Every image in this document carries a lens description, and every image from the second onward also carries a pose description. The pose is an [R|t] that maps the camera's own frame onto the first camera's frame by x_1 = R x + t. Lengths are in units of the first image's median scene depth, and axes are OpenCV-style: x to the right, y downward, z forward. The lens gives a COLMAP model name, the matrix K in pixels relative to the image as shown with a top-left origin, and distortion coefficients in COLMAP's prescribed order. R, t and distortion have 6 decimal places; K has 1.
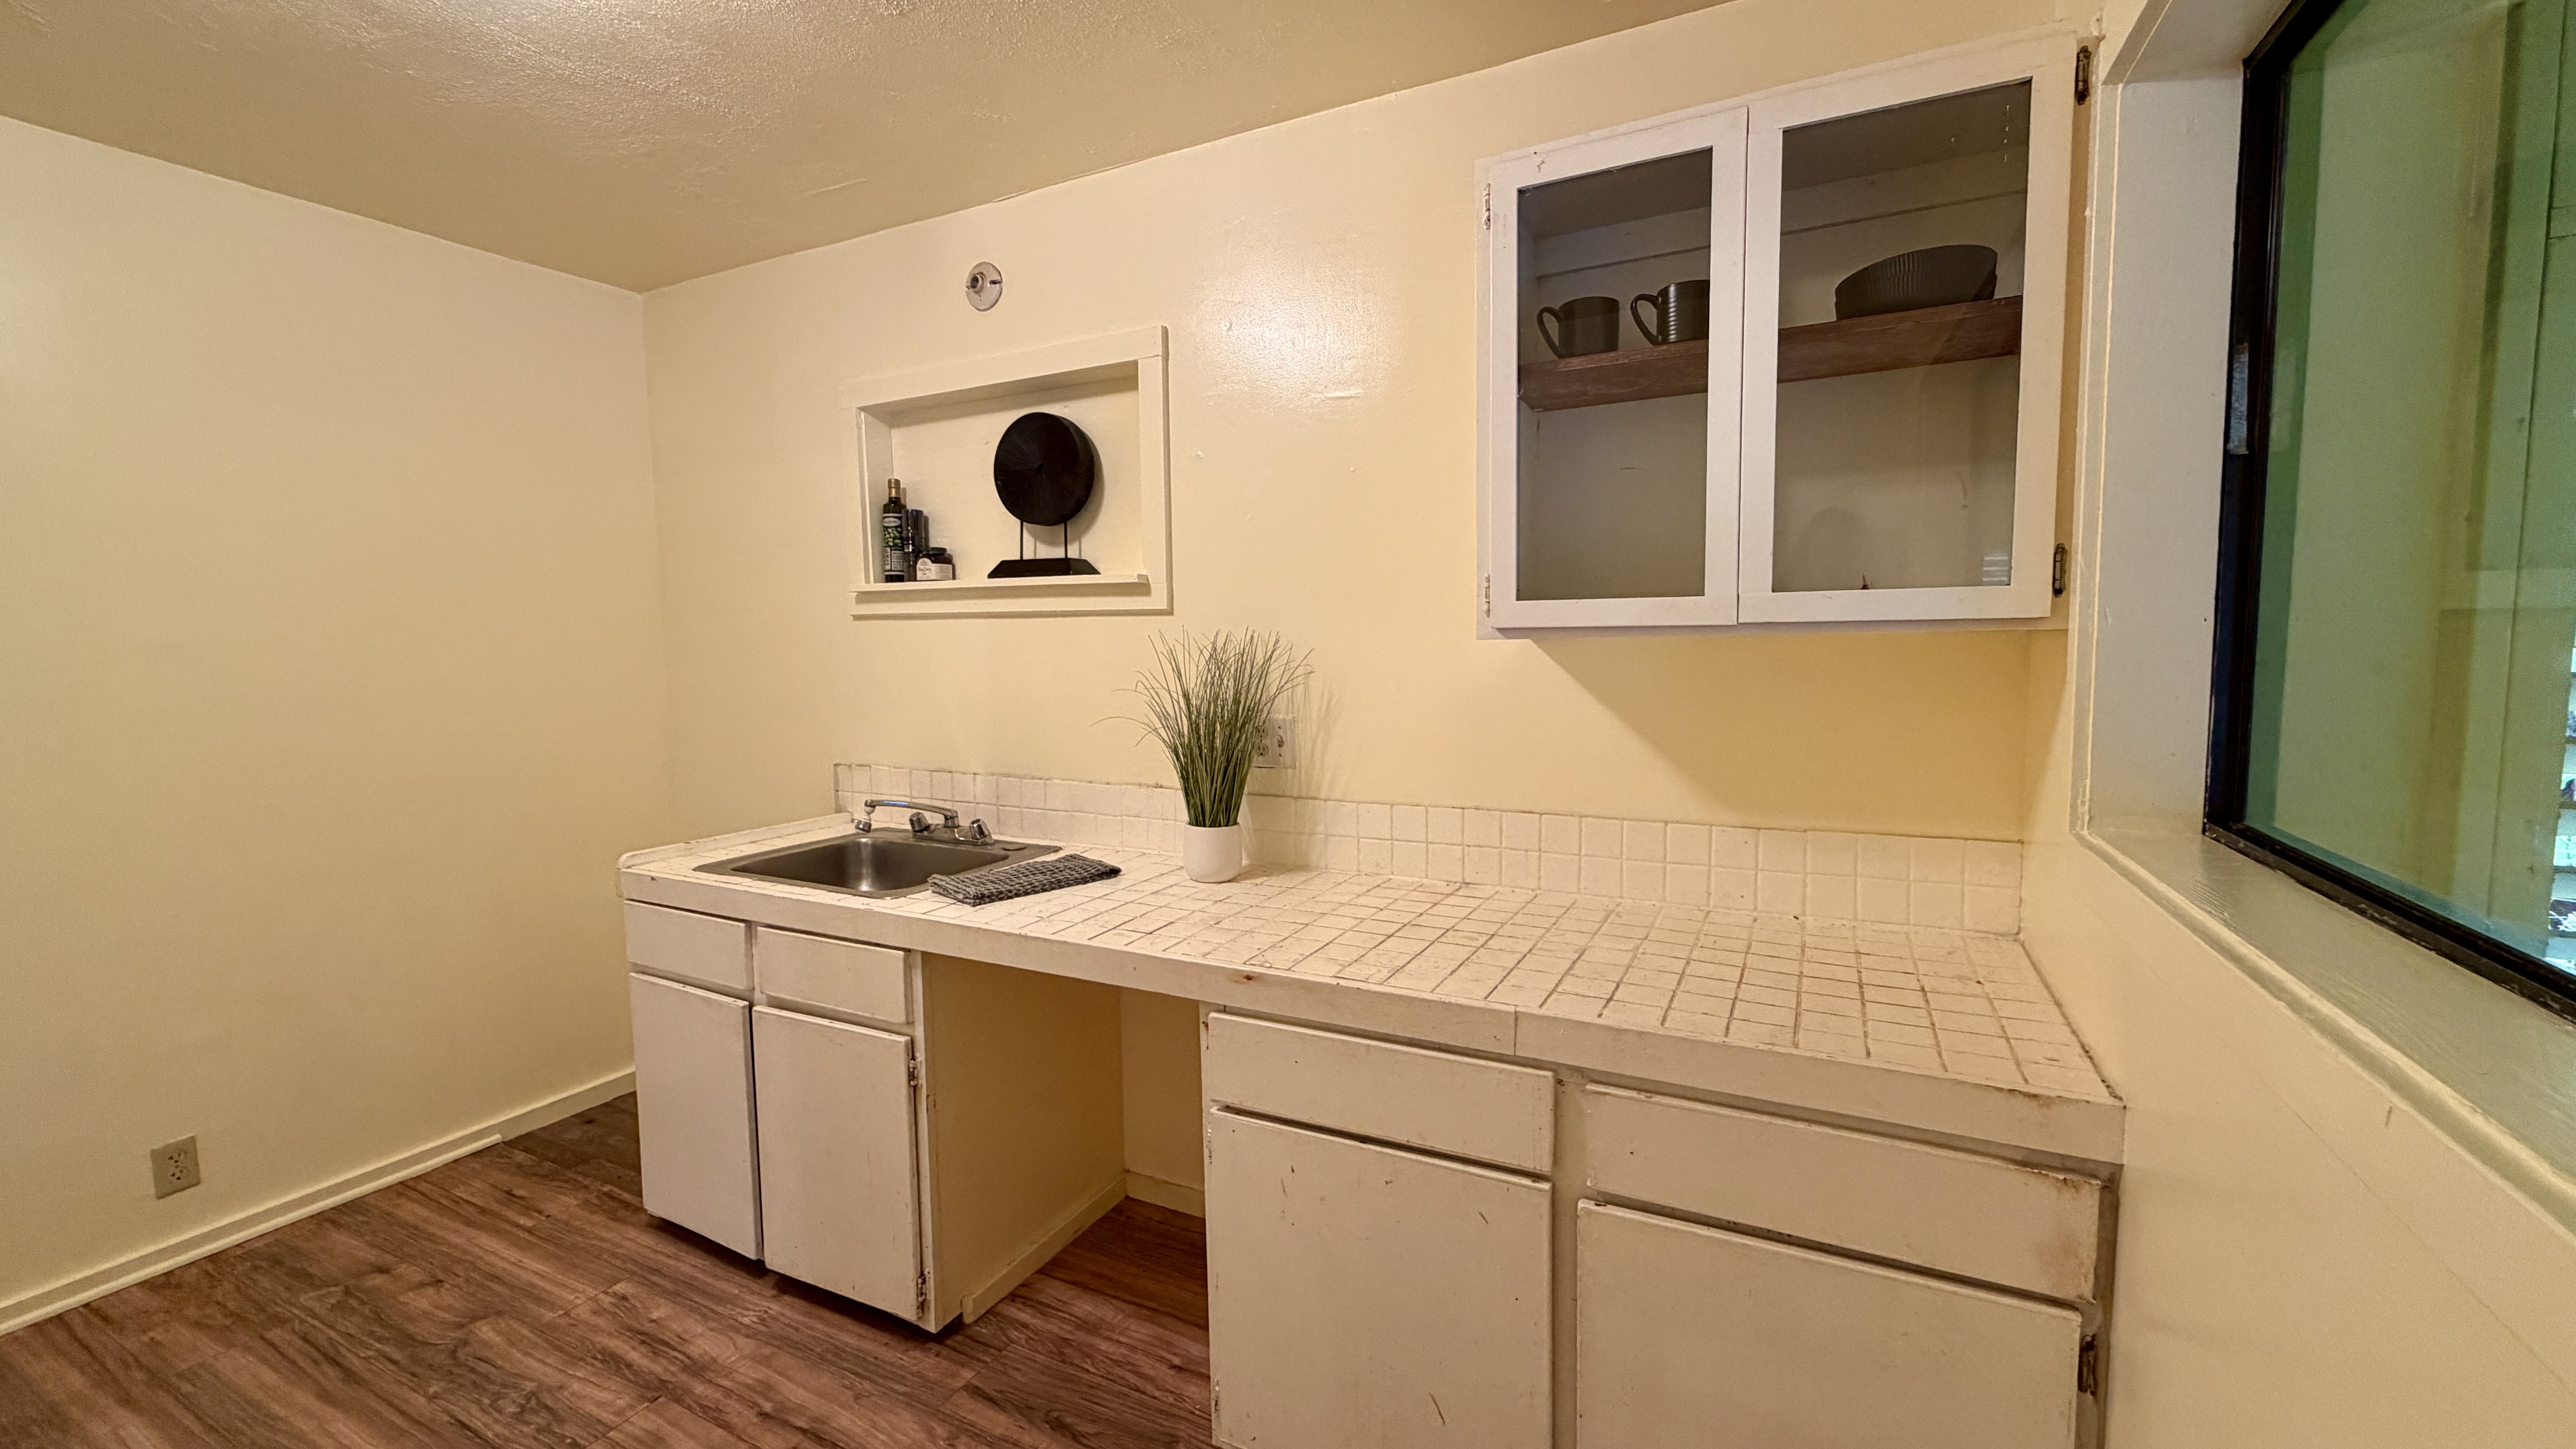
lens RADIAL K [[1038.1, 0, 1285.2], [0, 1038.1, 726.8], [0, 0, 1]] dist [-0.003288, -0.000143]
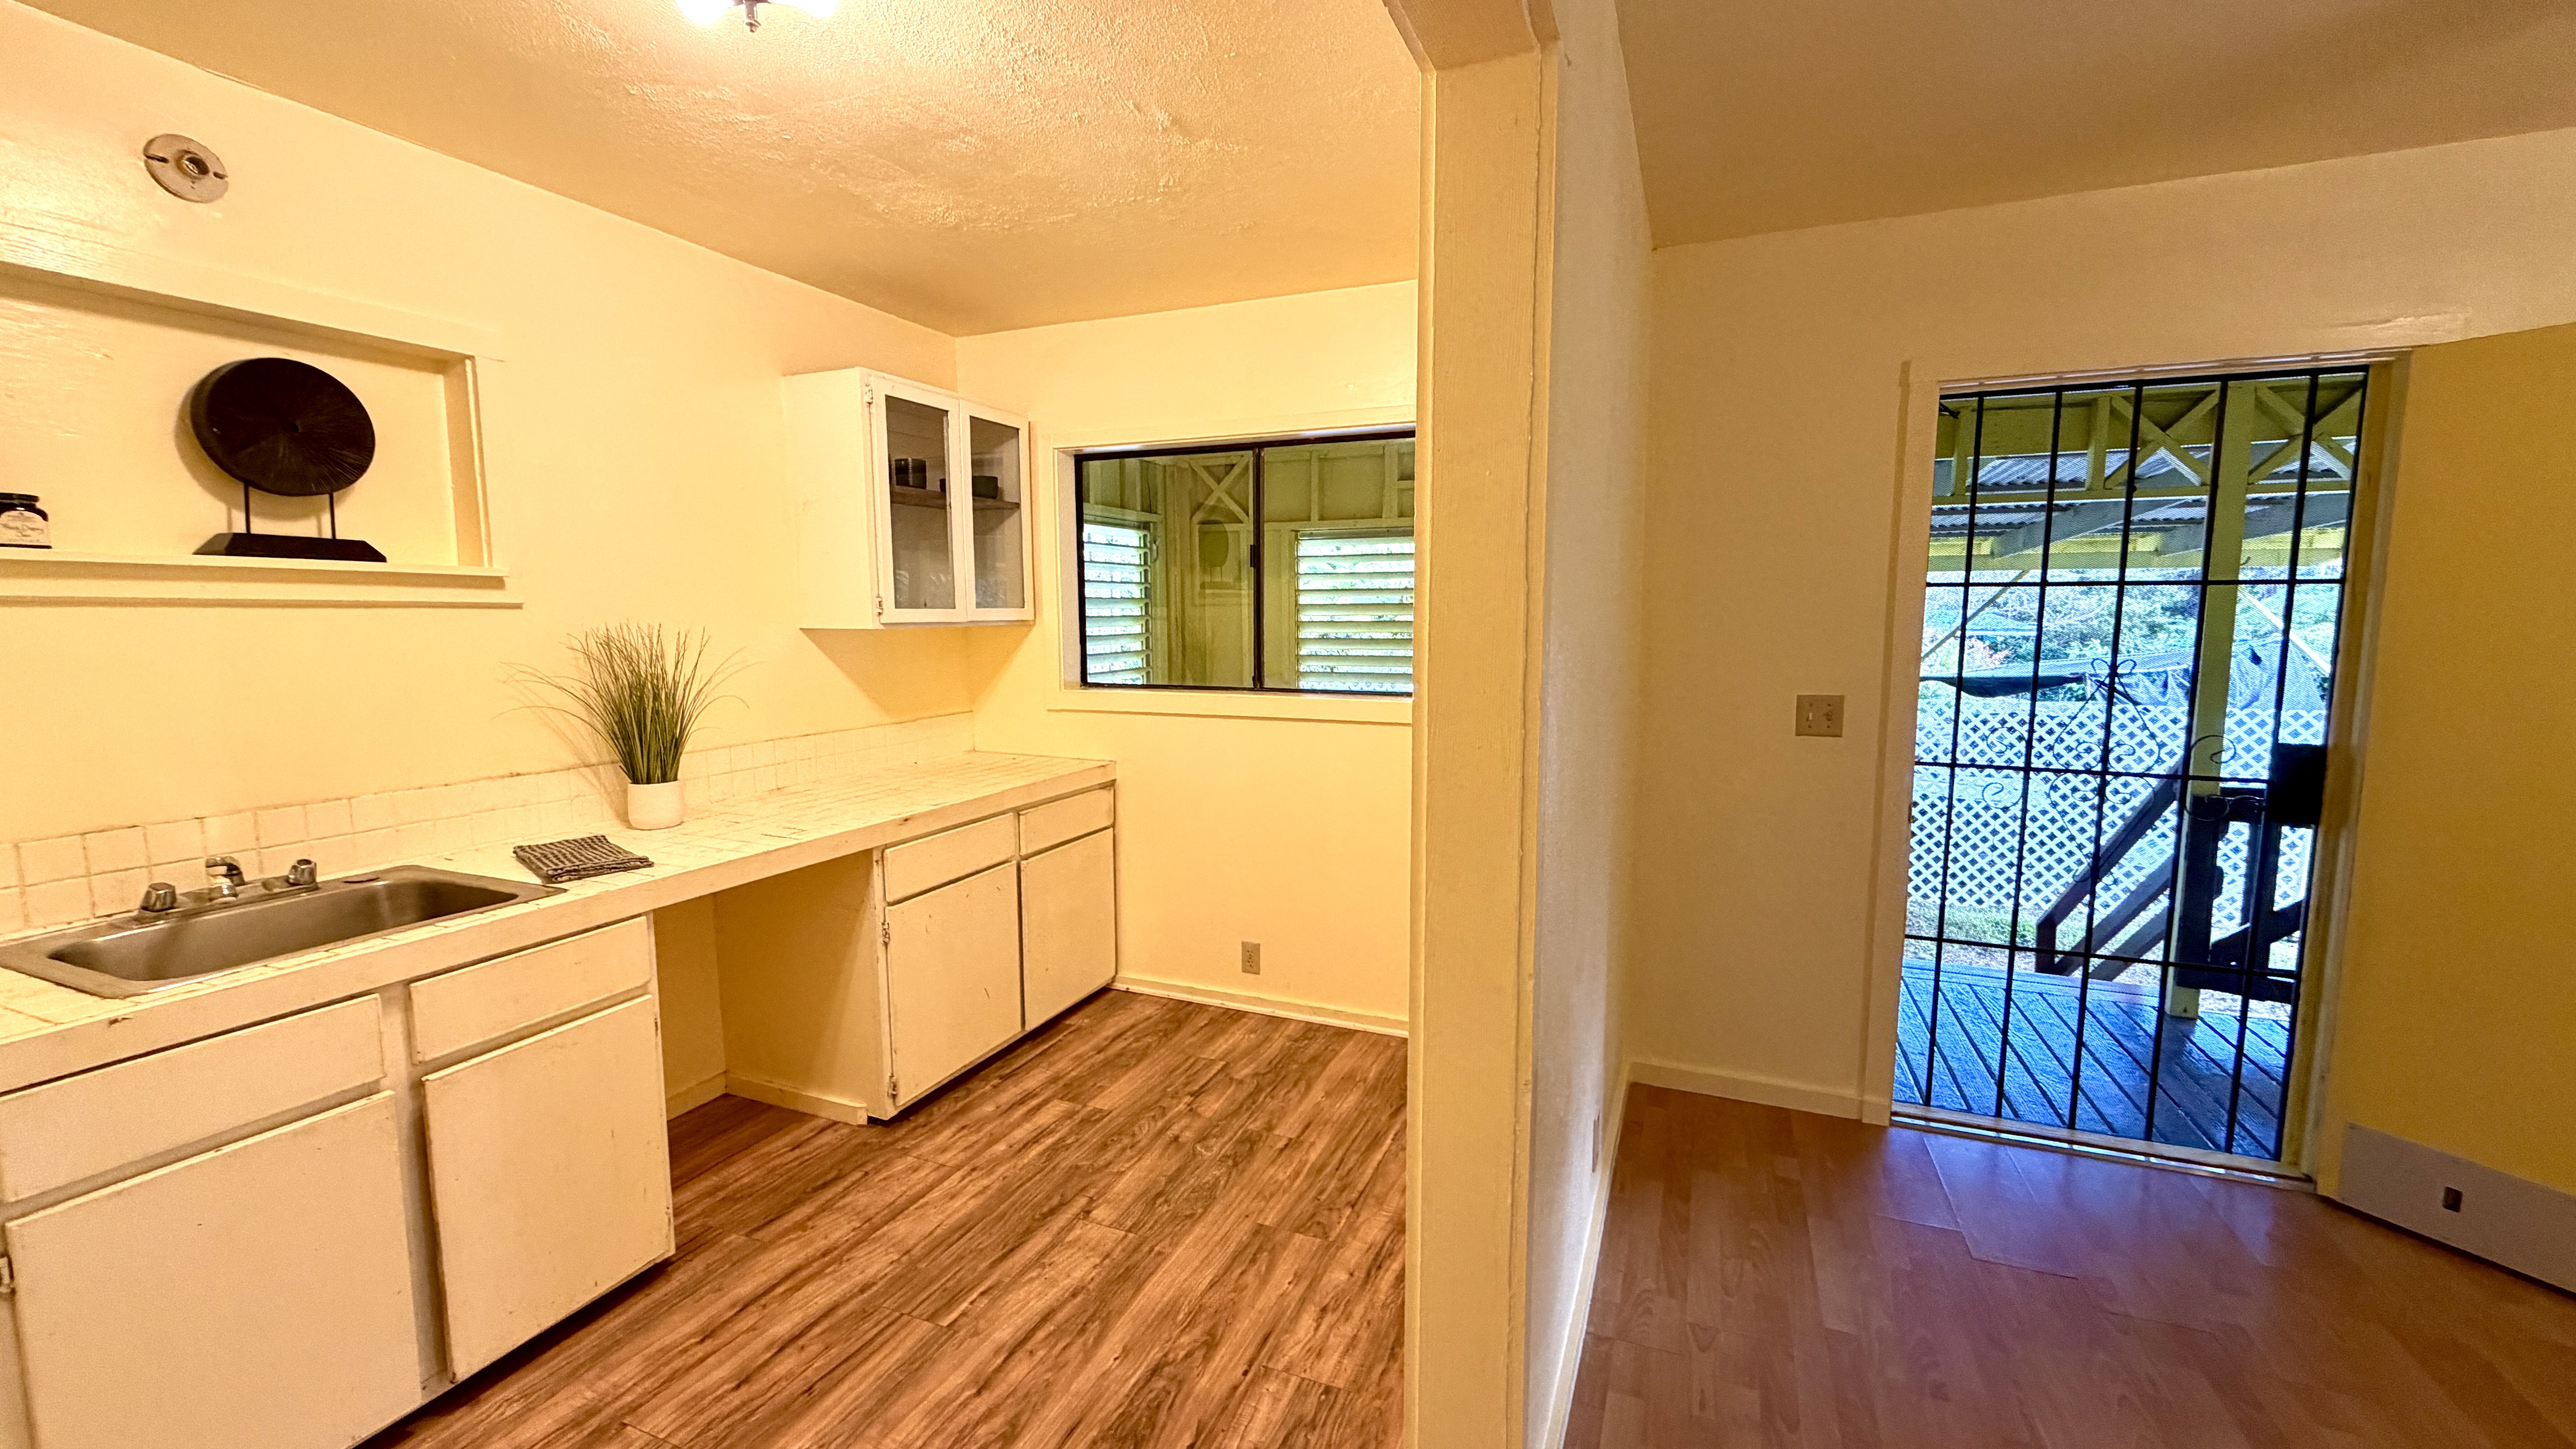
lens RADIAL K [[1038.1, 0, 1282.5], [0, 1038.1, 725.9], [0, 0, 1]] dist [-0.003288, -0.000143]
pose [[-0.081801, -0.099819, 0.991637, -1.574917], [0.089476, 0.990219, 0.107057, -0.042528], [-0.992624, 0.097485, -0.072070, 0.407051]]
